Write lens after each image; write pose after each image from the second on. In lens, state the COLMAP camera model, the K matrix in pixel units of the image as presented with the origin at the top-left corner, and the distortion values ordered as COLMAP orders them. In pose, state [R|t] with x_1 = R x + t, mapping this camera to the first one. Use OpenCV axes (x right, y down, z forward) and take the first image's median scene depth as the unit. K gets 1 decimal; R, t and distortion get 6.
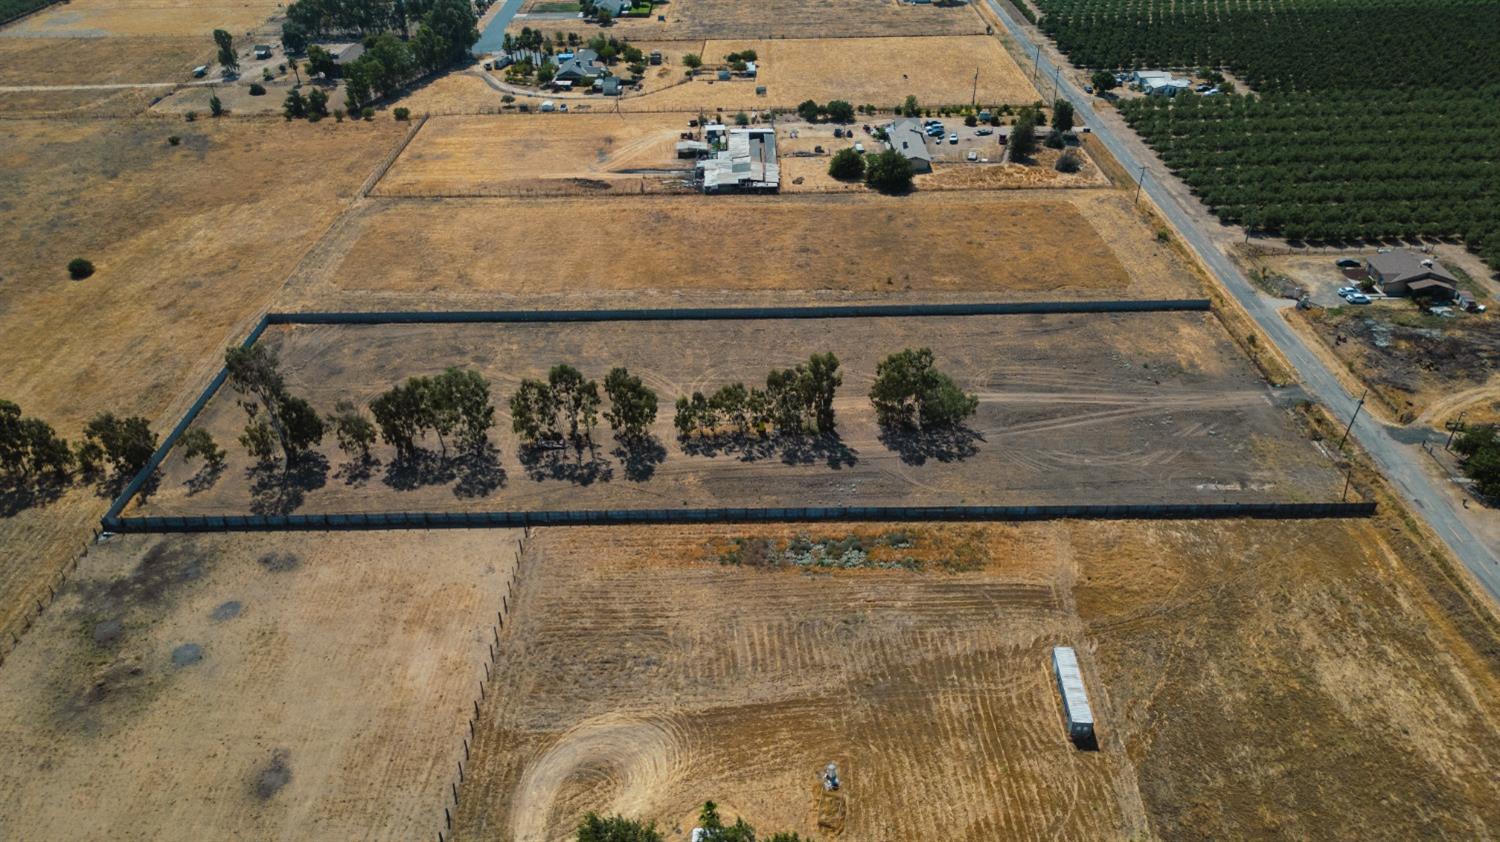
lens RADIAL K [[1049.2, 0, 746.1], [0, 1049.2, 427.9], [0, 0, 1]] dist [0.071246, -0.073223]
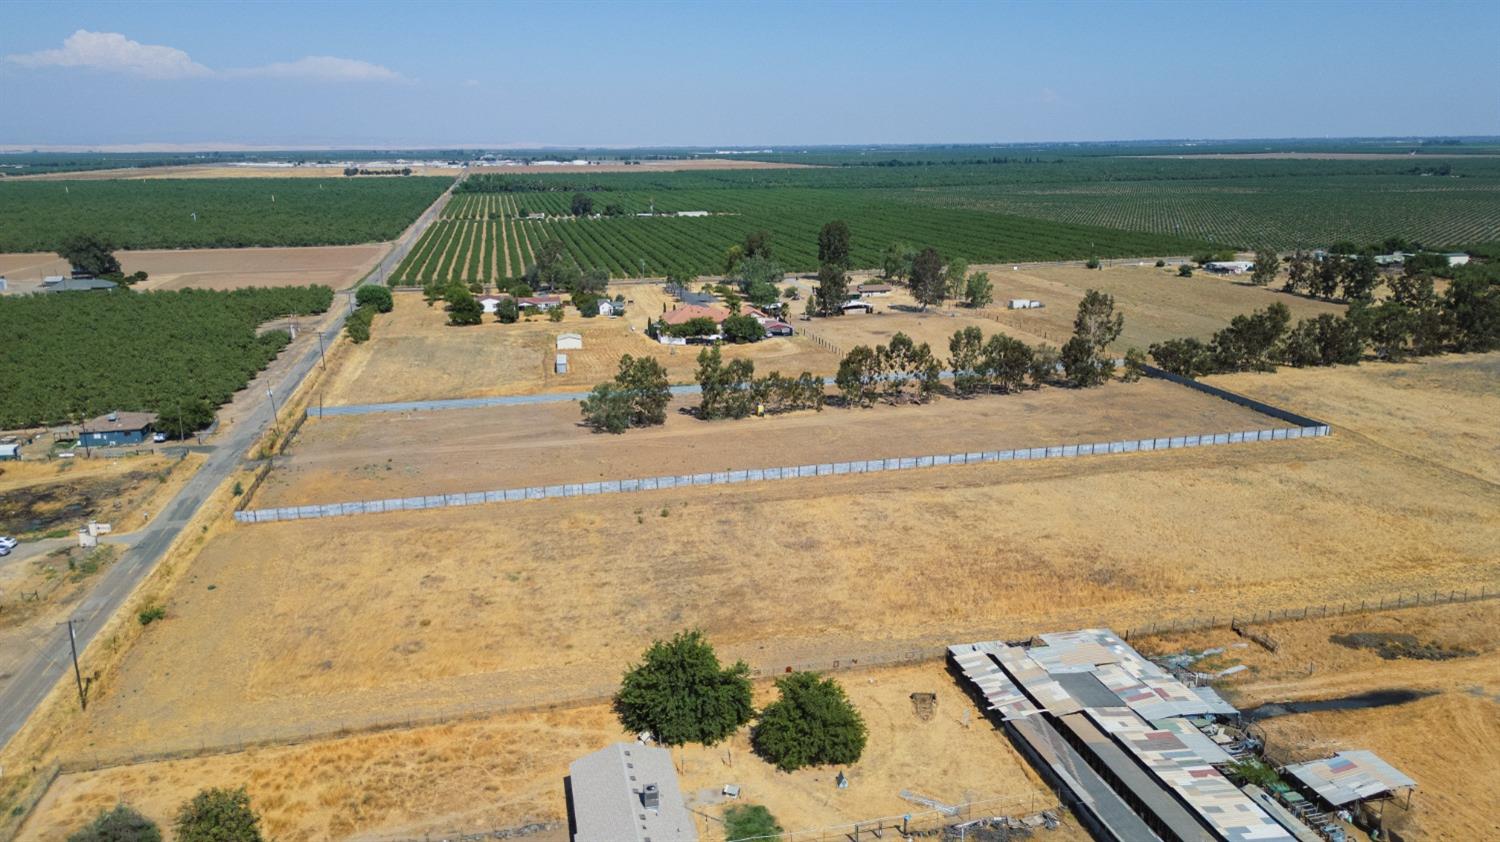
lens RADIAL K [[1049.2, 0, 746.1], [0, 1049.2, 427.9], [0, 0, 1]] dist [0.071246, -0.073223]
pose [[-0.974607, 0.081078, -0.208730, 0.224725], [-0.104522, 0.659653, 0.744267, -0.703637], [0.198033, 0.747185, -0.634427, 1.408348]]
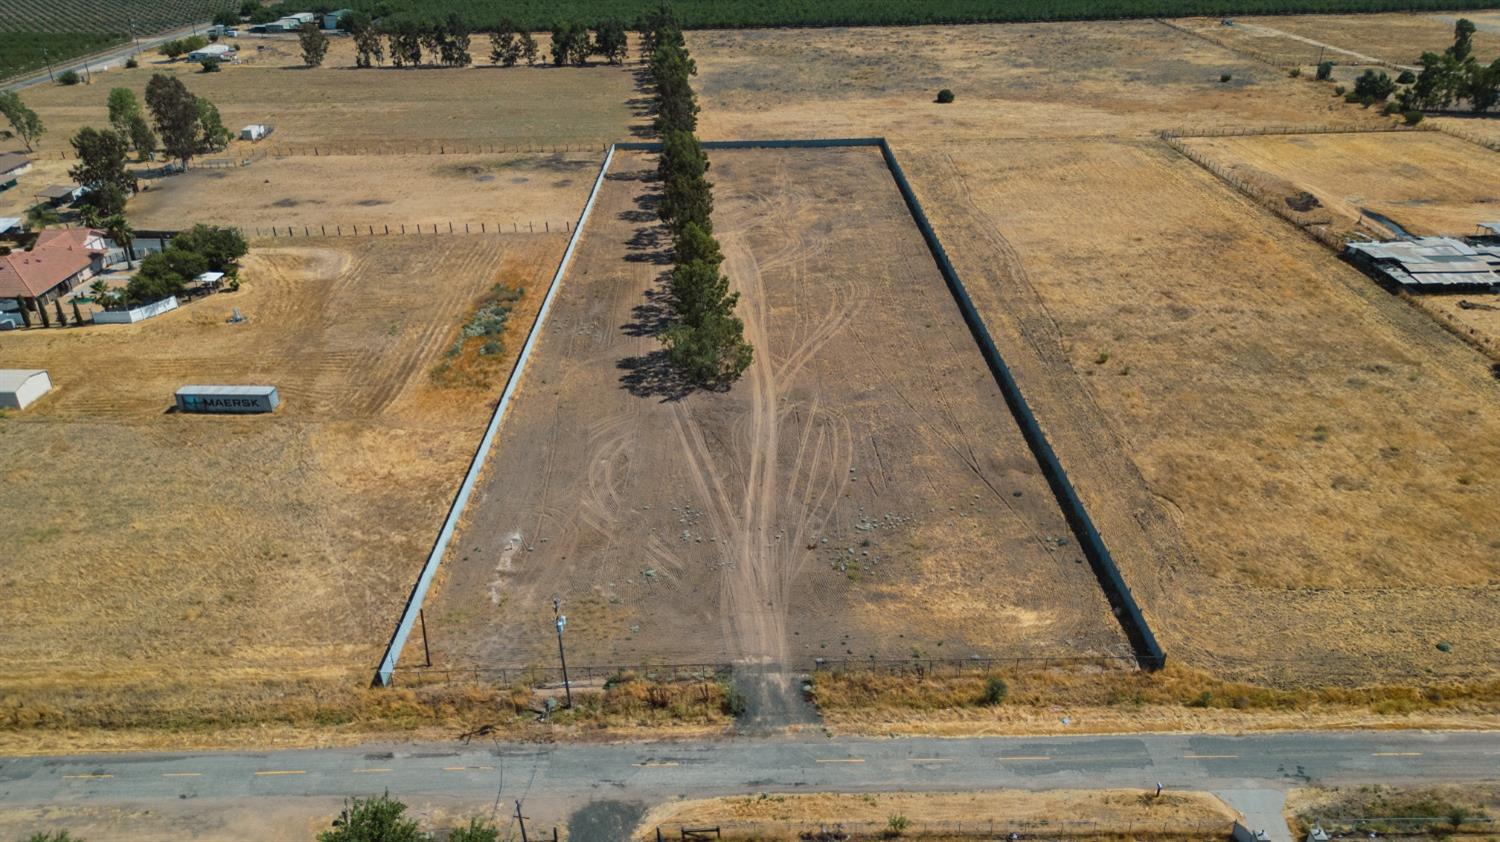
lens RADIAL K [[1049.2, 0, 746.1], [0, 1049.2, 427.9], [0, 0, 1]] dist [0.071246, -0.073223]
pose [[0.005835, 0.485699, -0.874106, 0.714963], [-0.541958, 0.736147, 0.405424, -0.252143], [0.840385, 0.471364, 0.267524, 0.664219]]
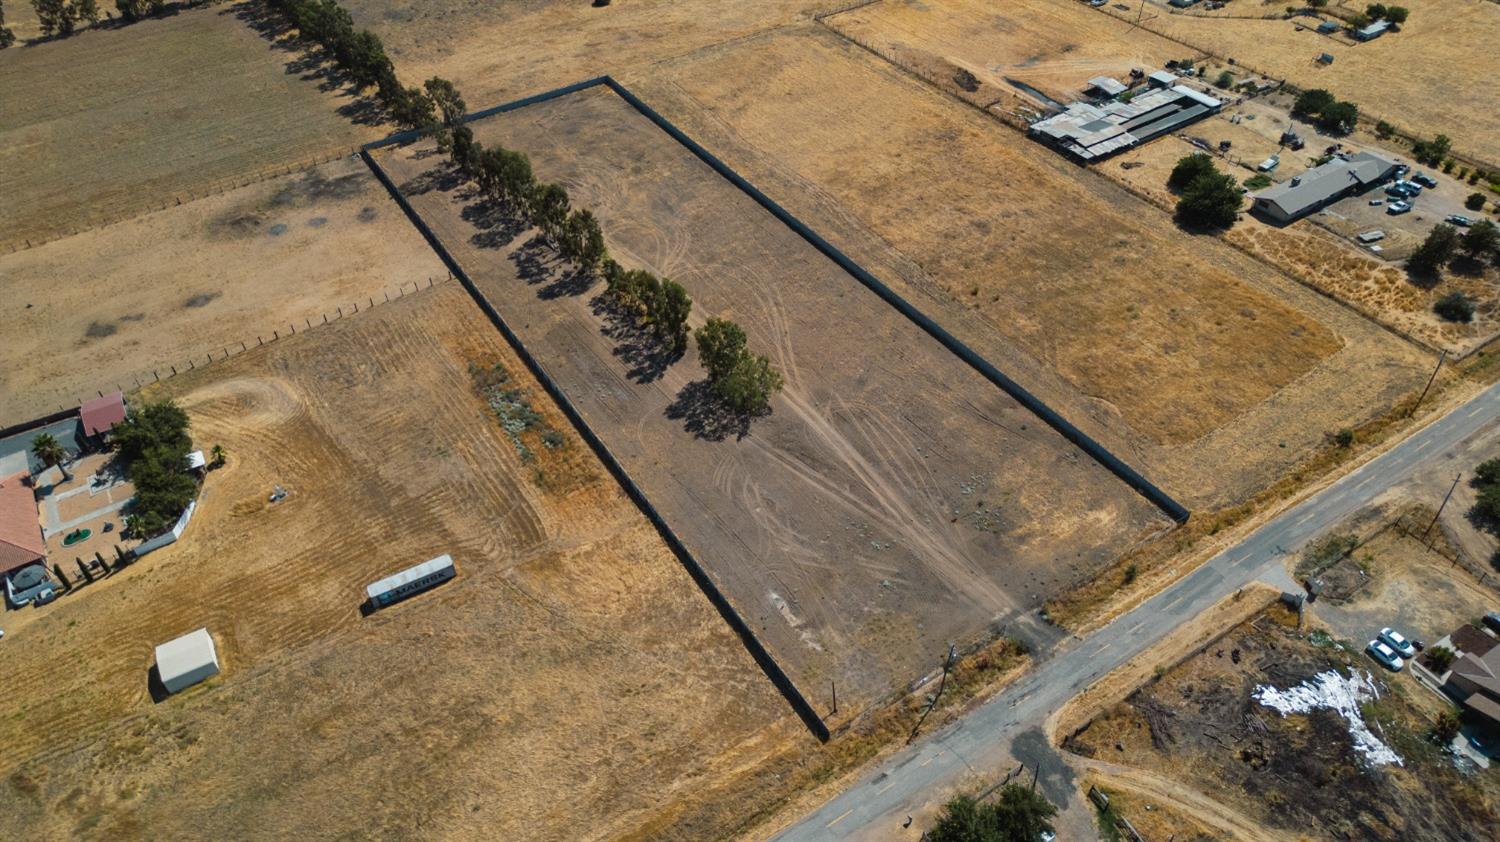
lens RADIAL K [[1049.2, 0, 746.1], [0, 1049.2, 427.9], [0, 0, 1]] dist [0.071246, -0.073223]
pose [[0.538069, 0.567541, -0.623201, 0.657563], [-0.449687, 0.818627, 0.357255, -0.277501], [0.712926, 0.088017, 0.695693, 0.241965]]
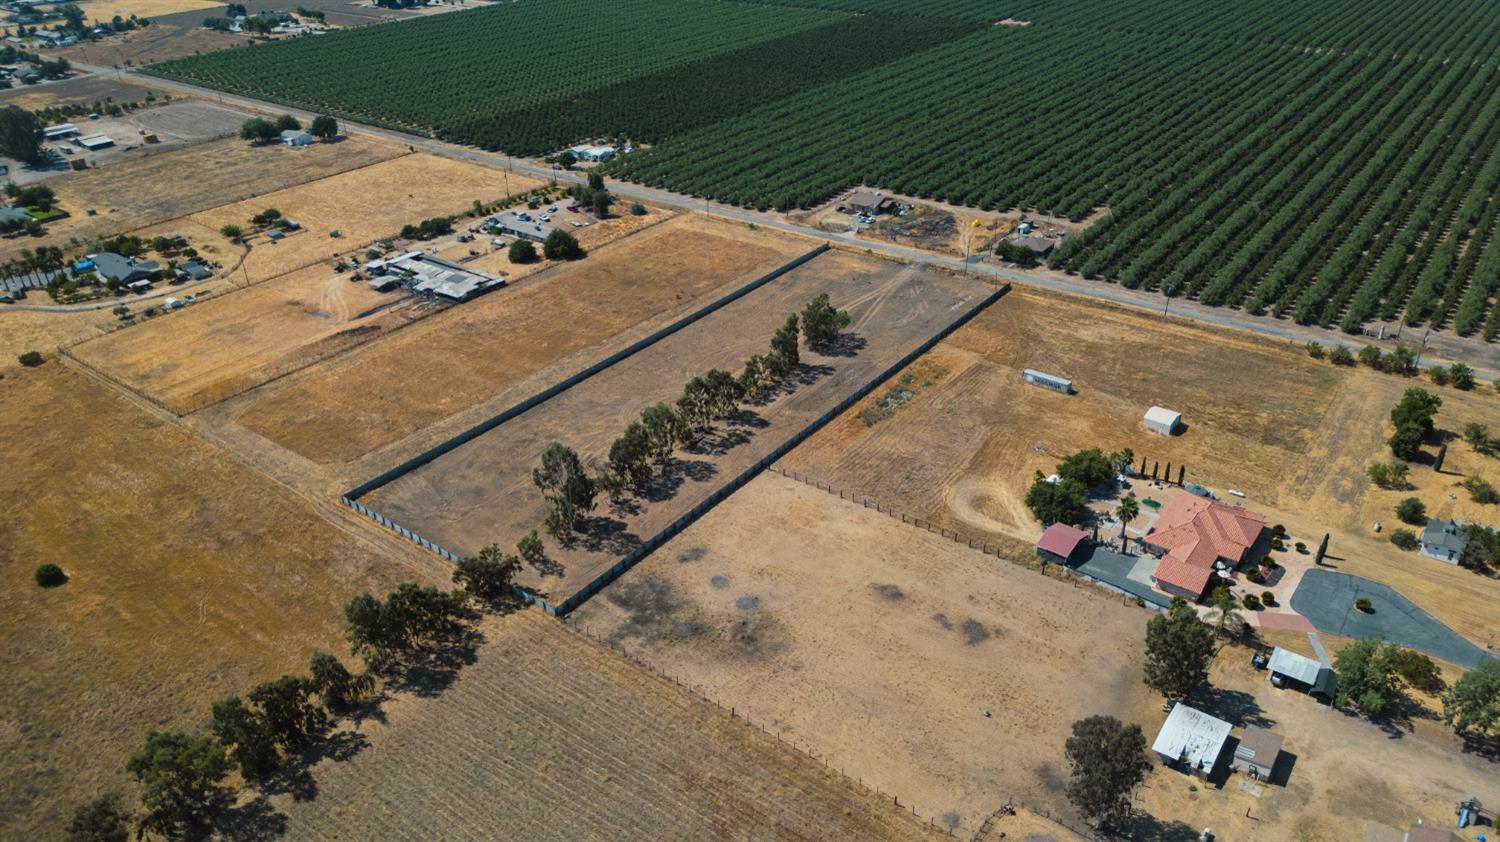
lens RADIAL K [[1049.2, 0, 746.1], [0, 1049.2, 427.9], [0, 0, 1]] dist [0.071246, -0.073223]
pose [[0.610536, -0.395894, 0.685940, -0.858765], [0.455991, 0.883857, 0.104259, -0.088398], [-0.647548, 0.249128, 0.720151, -0.048257]]
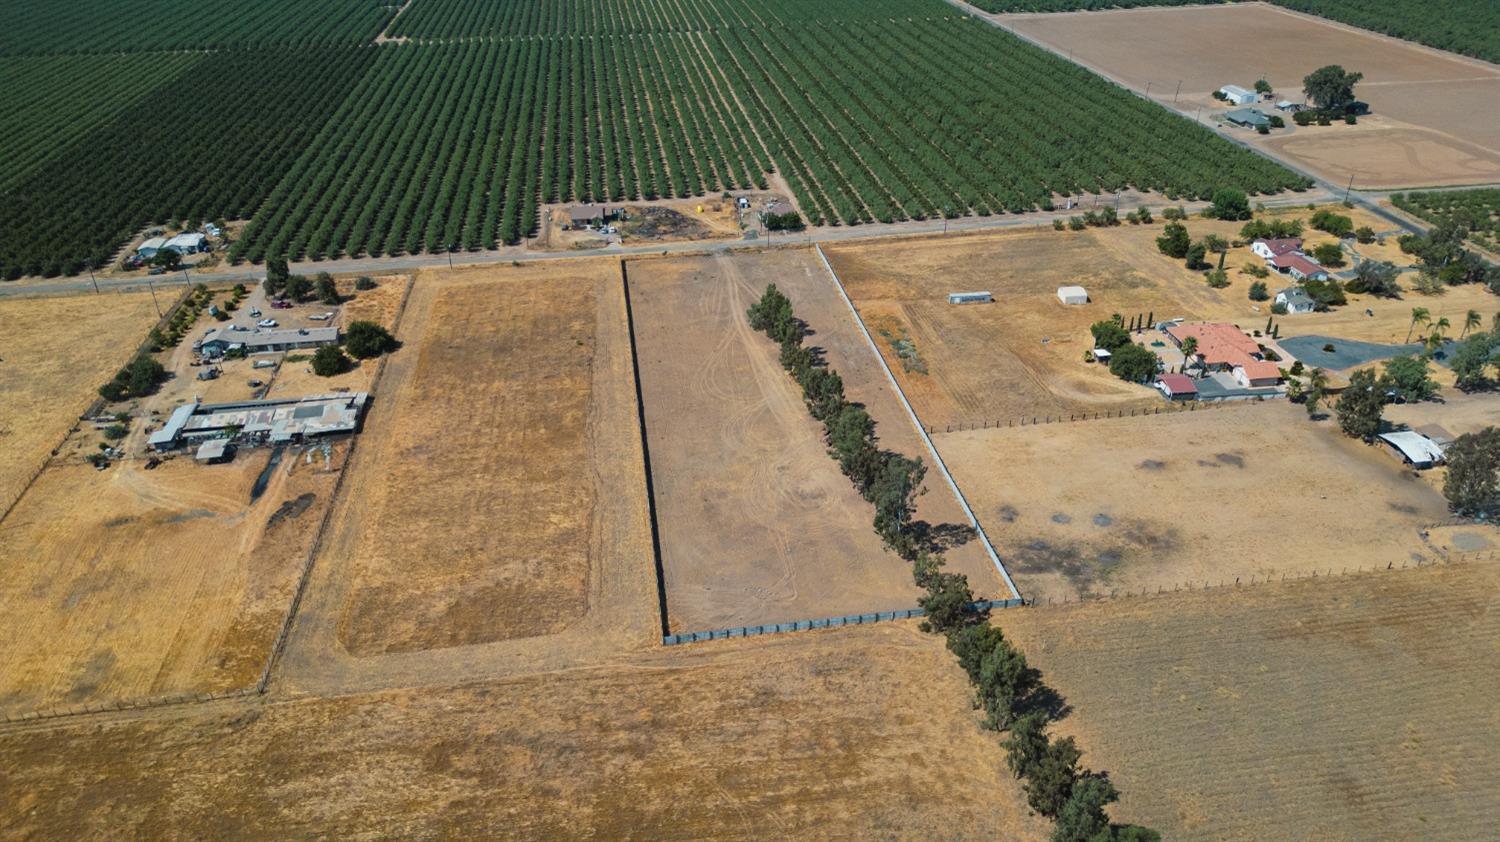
lens RADIAL K [[1049.2, 0, 746.1], [0, 1049.2, 427.9], [0, 0, 1]] dist [0.071246, -0.073223]
pose [[-0.138554, -0.481470, 0.865442, -1.065540], [0.568047, 0.677195, 0.467685, -0.558407], [-0.811249, 0.556412, 0.179669, 0.654566]]
